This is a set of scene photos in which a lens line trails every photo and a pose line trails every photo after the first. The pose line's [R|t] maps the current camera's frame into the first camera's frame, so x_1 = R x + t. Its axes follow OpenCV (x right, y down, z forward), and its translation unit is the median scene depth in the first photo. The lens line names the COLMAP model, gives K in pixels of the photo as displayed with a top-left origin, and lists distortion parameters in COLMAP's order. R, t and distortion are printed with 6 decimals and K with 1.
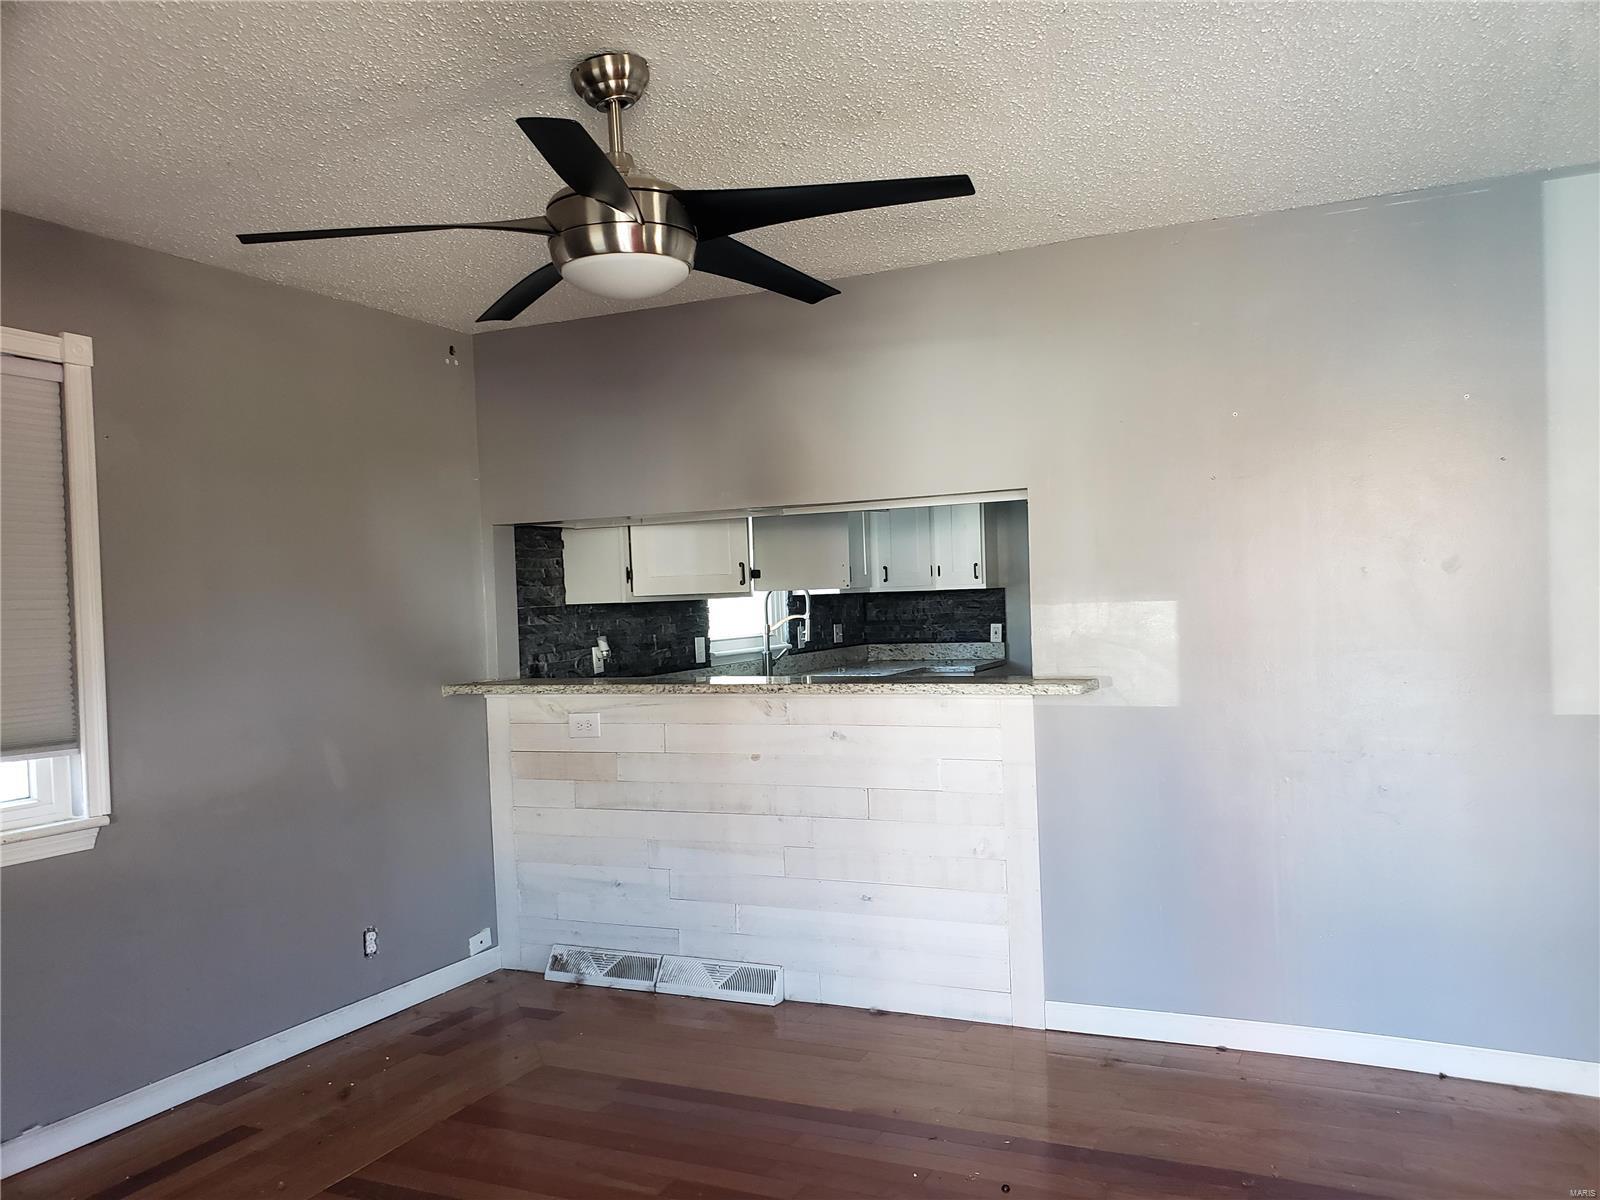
lens RADIAL K [[1240.0, 0, 800.0], [0, 1240.0, 600.0], [0, 0, 1]] dist [0.047663, -0.046046]
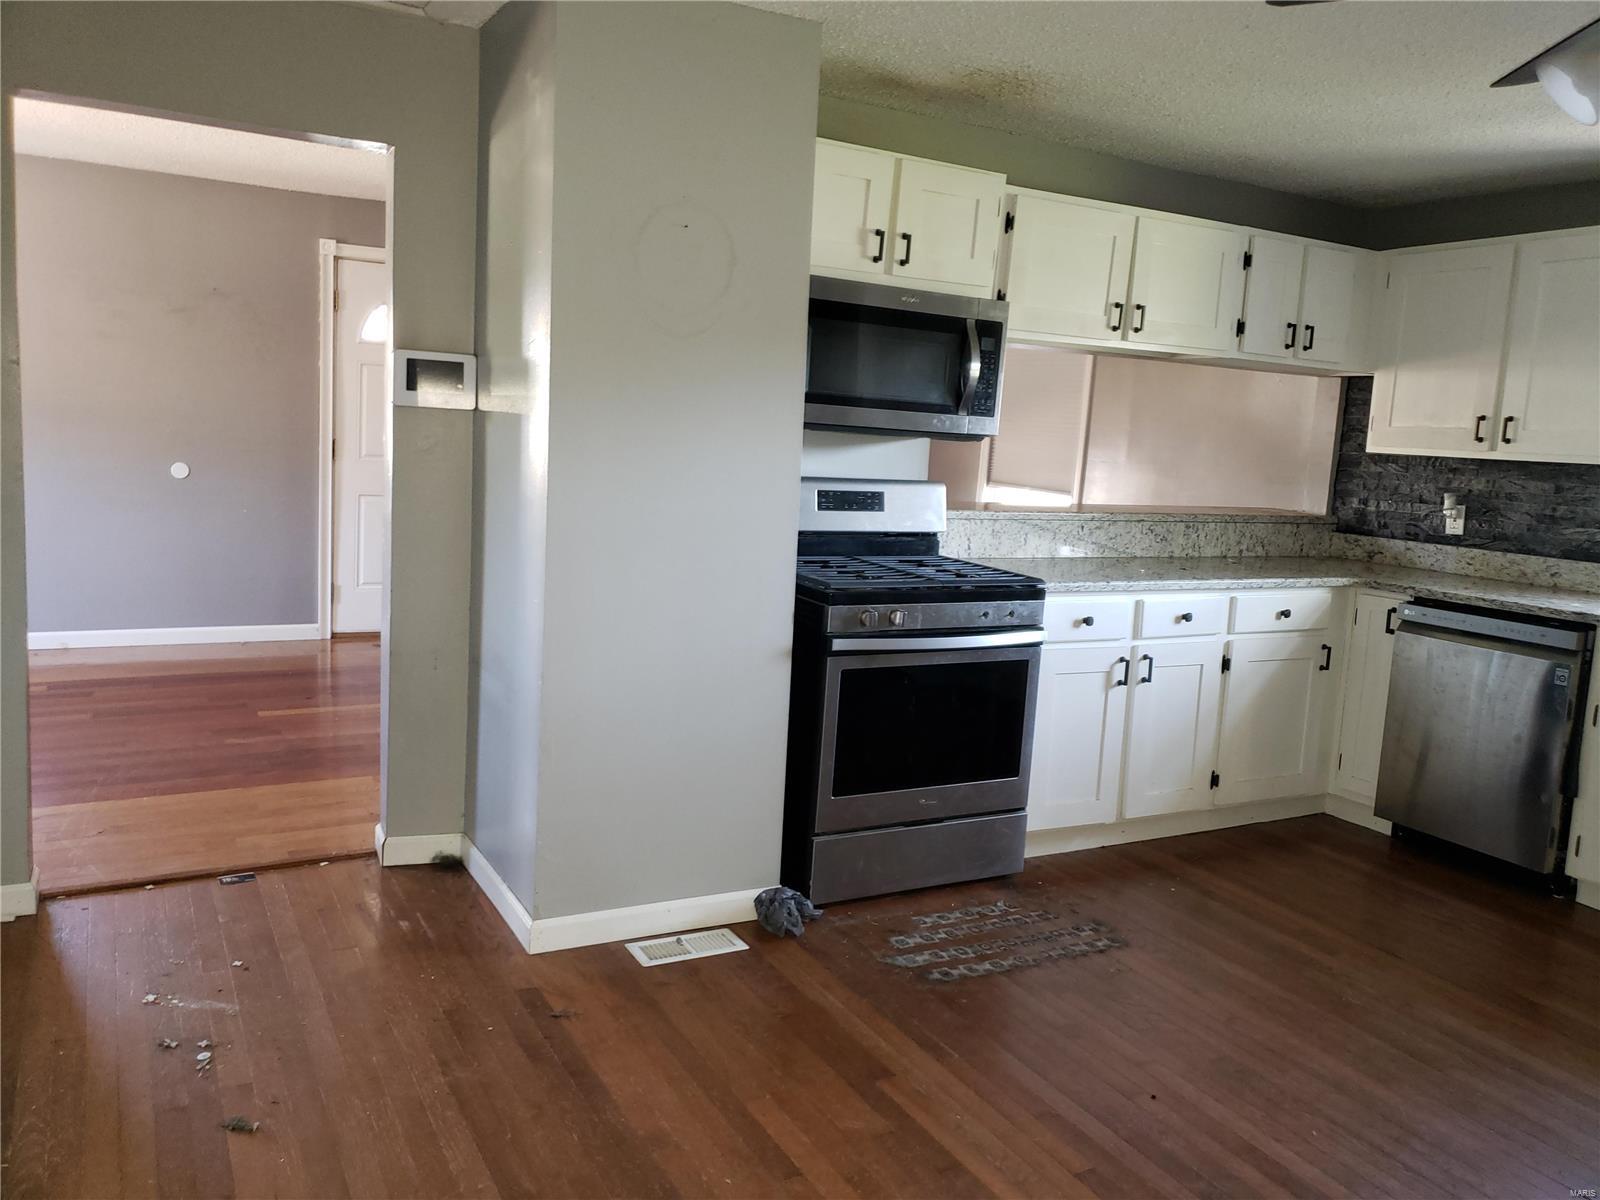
lens RADIAL K [[1240.0, 0, 800.0], [0, 1240.0, 600.0], [0, 0, 1]] dist [0.047663, -0.046046]
pose [[-0.595921, 0.117361, -0.794421, 0.590024], [-0.038189, 0.984002, 0.174014, -0.024408], [0.802135, 0.134036, -0.581906, 0.788796]]
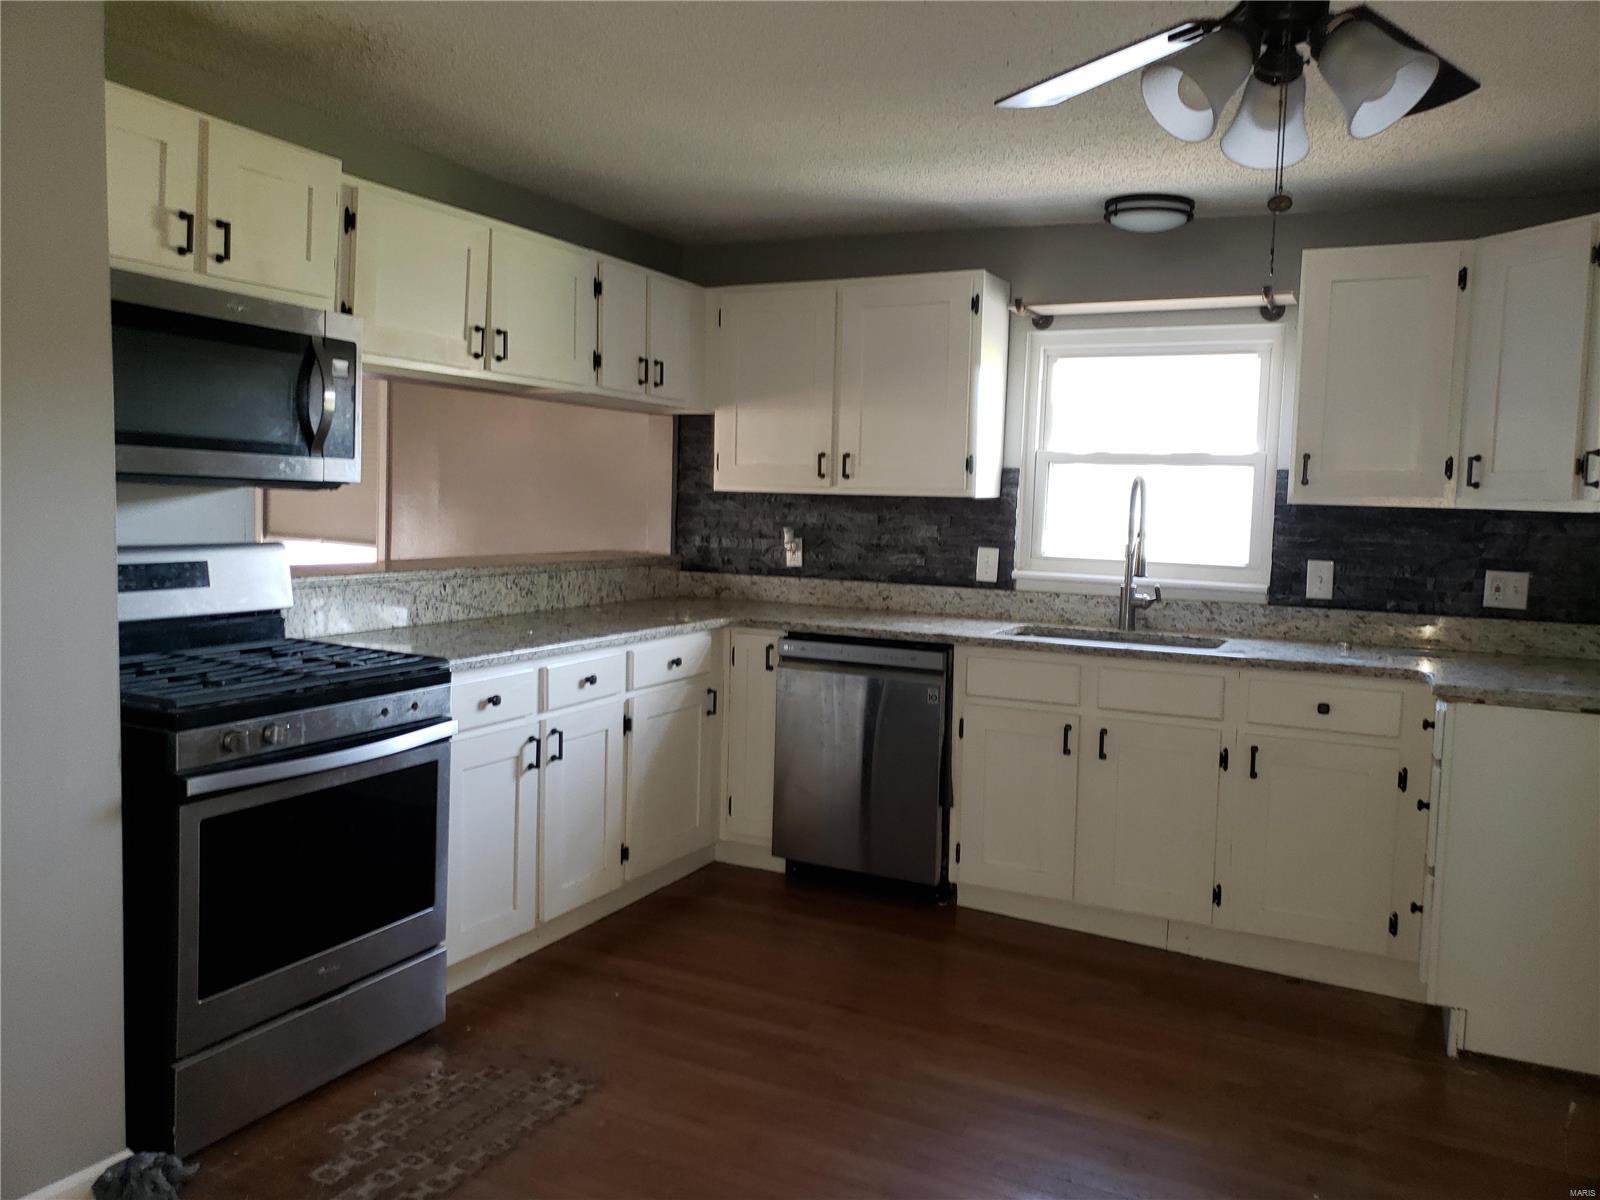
lens RADIAL K [[1240.1, 0, 801.6], [0, 1240.1, 588.5], [0, 0, 1]] dist [0.000885, -0.011347]
pose [[-0.028067, 0.111413, -0.993378, 0.530915], [-0.032110, 0.993156, 0.112295, -0.020956], [0.999090, 0.035050, -0.024298, 0.701671]]
